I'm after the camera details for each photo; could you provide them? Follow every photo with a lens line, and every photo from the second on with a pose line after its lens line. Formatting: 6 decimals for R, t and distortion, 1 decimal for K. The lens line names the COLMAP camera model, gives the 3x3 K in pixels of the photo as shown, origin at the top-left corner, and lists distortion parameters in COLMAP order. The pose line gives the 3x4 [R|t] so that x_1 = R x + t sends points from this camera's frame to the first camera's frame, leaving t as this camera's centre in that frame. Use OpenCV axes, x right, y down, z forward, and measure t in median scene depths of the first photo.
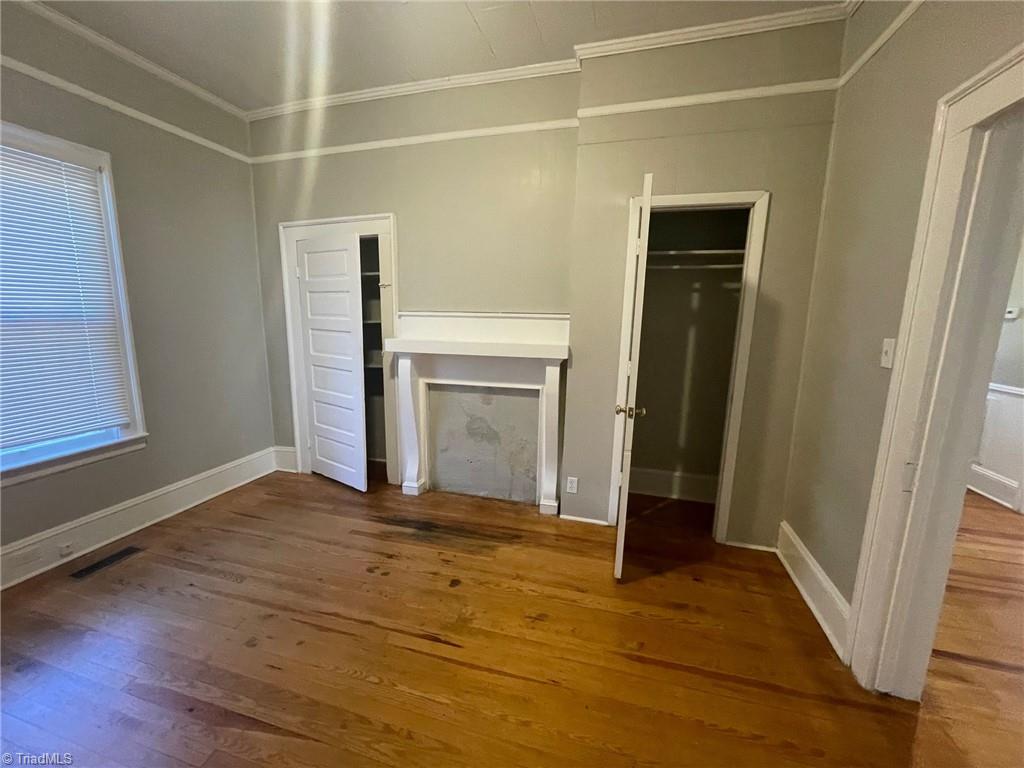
lens RADIAL K [[412.6, 0, 515.8], [0, 412.6, 383.7], [0, 0, 1]] dist [-0.000216, -0.000338]
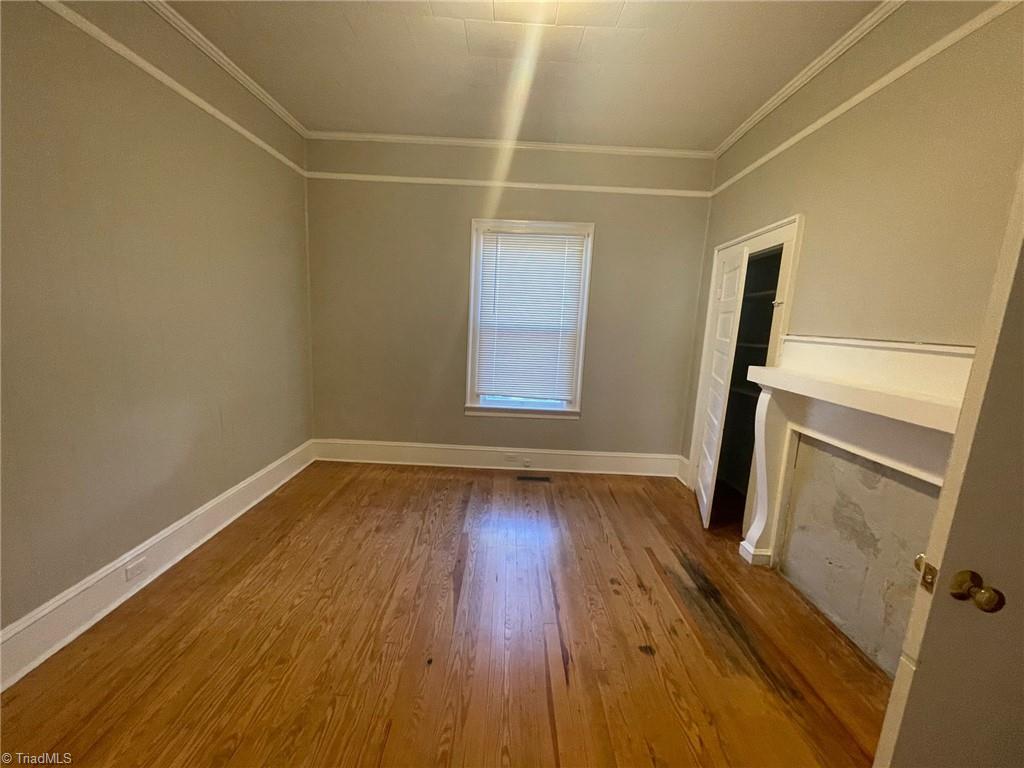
lens RADIAL K [[412.6, 0, 515.3], [0, 412.6, 388.1], [0, 0, 1]] dist [-0.000216, -0.000338]
pose [[0.271183, 0.156696, -0.949687, 0.372737], [-0.206646, 0.973131, 0.101557, -0.051217], [0.940083, 0.168709, 0.296277, 0.304656]]
